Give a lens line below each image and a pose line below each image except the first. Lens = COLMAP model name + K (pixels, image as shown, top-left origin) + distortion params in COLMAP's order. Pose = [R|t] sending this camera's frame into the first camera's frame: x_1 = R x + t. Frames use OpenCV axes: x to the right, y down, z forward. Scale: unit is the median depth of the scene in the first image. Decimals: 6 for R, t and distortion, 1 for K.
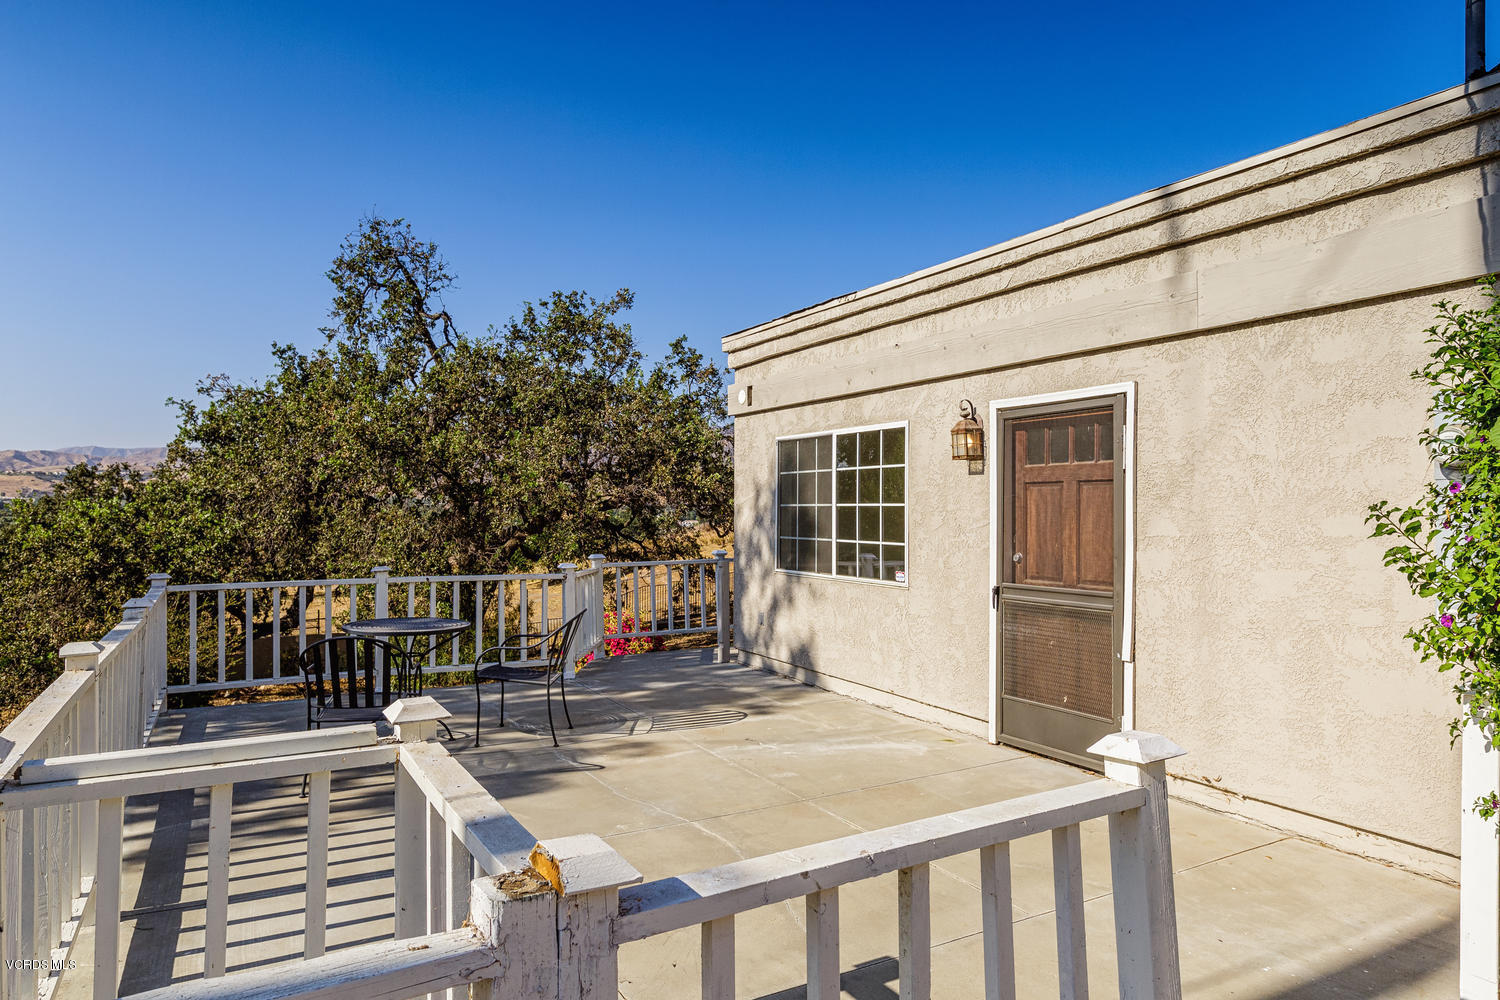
lens RADIAL K [[909.4, 0, 722.1], [0, 909.4, 512.0], [0, 0, 1]] dist [-0.020241, 0.001322]
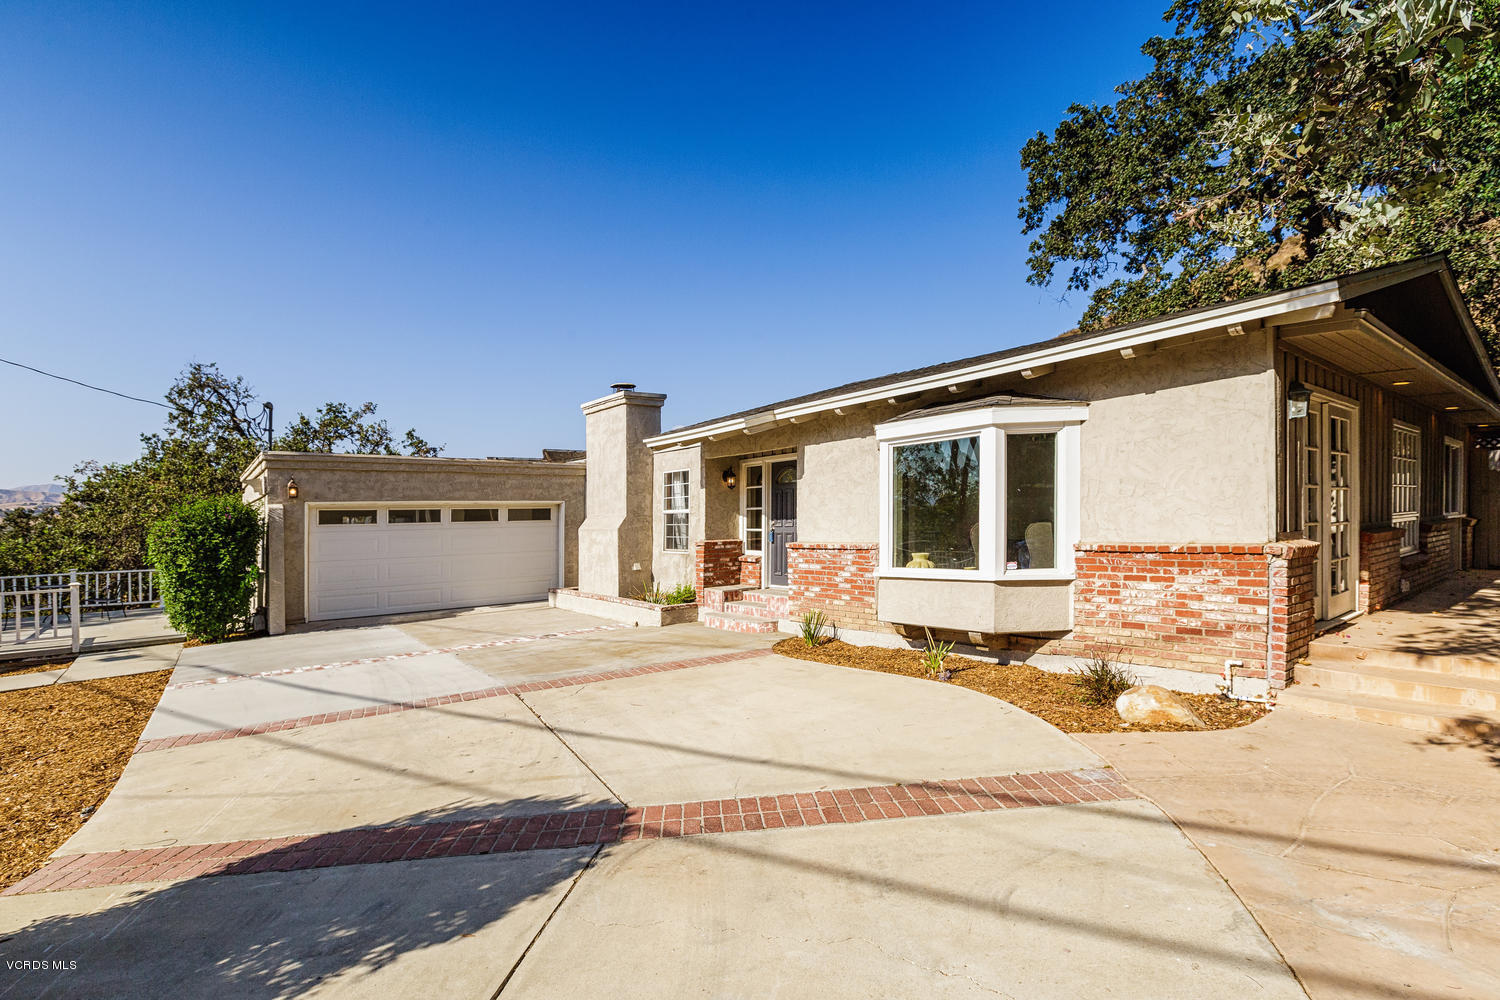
lens RADIAL K [[716.7, 0, 764.1], [0, 716.7, 526.0], [0, 0, 1]] dist [-0.013449, 0.001006]
pose [[0.984256, -0.033698, 0.173507, 0.385188], [0.032396, 0.999422, 0.010331, -0.007532], [-0.173755, -0.004547, 0.984778, -0.437893]]
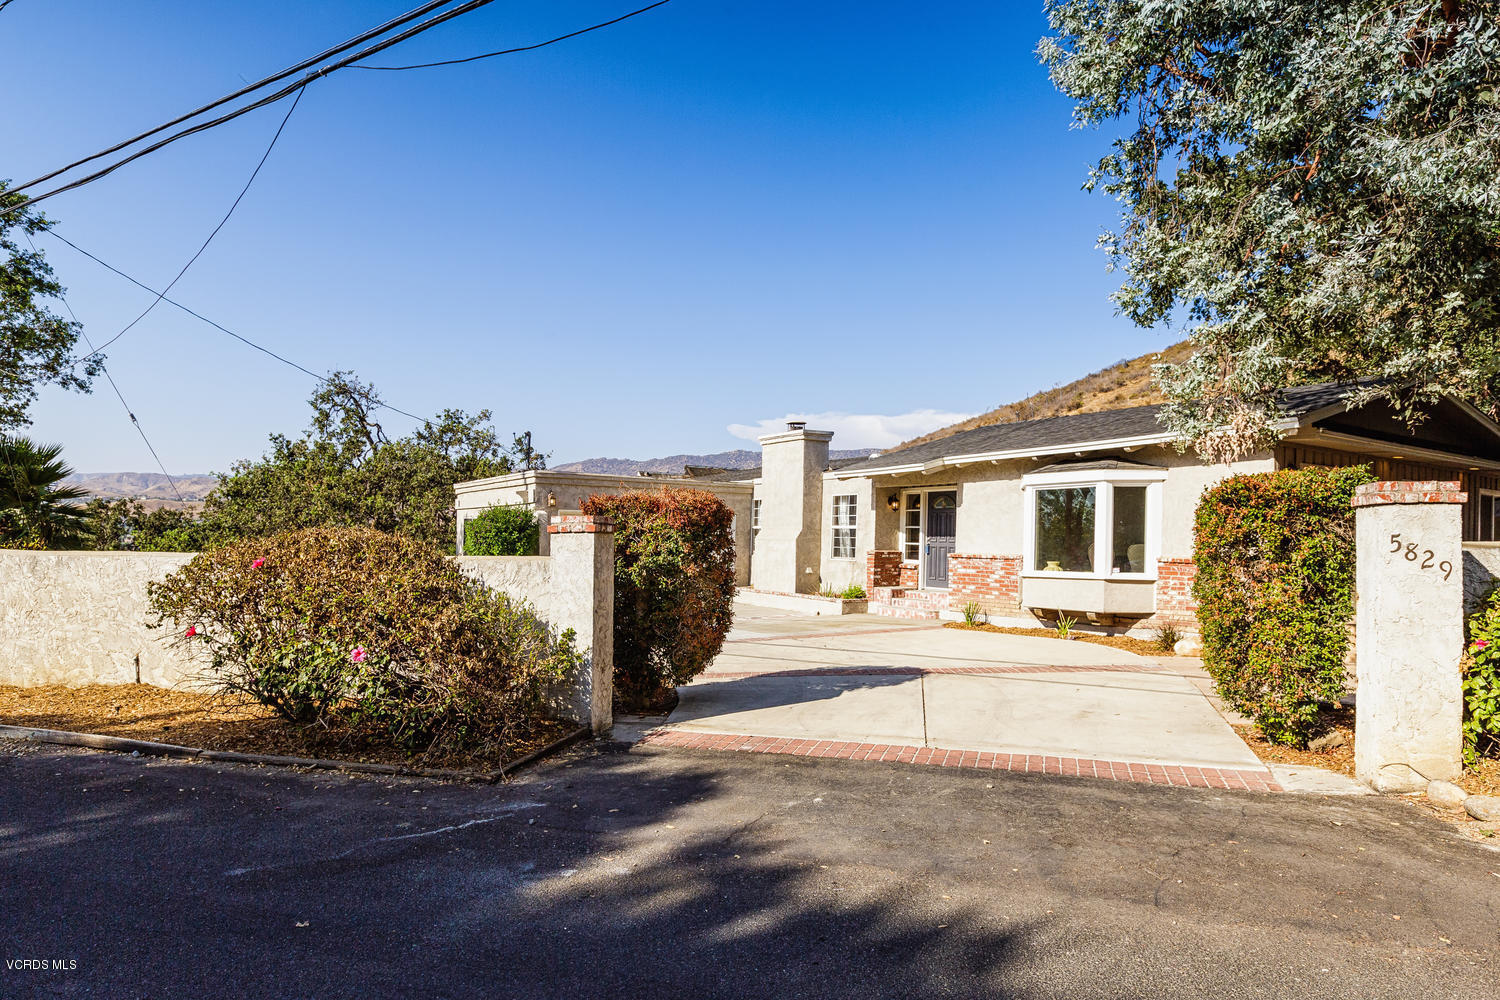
lens RADIAL K [[863.2, 0, 739.9], [0, 863.2, 497.3], [0, 0, 1]] dist [-0.001608, -0.000719]
pose [[0.996975, 0.007356, 0.077371, 0.257394], [-0.003850, 0.998963, -0.045370, -0.005731], [-0.077625, 0.044935, 0.995969, -0.690250]]
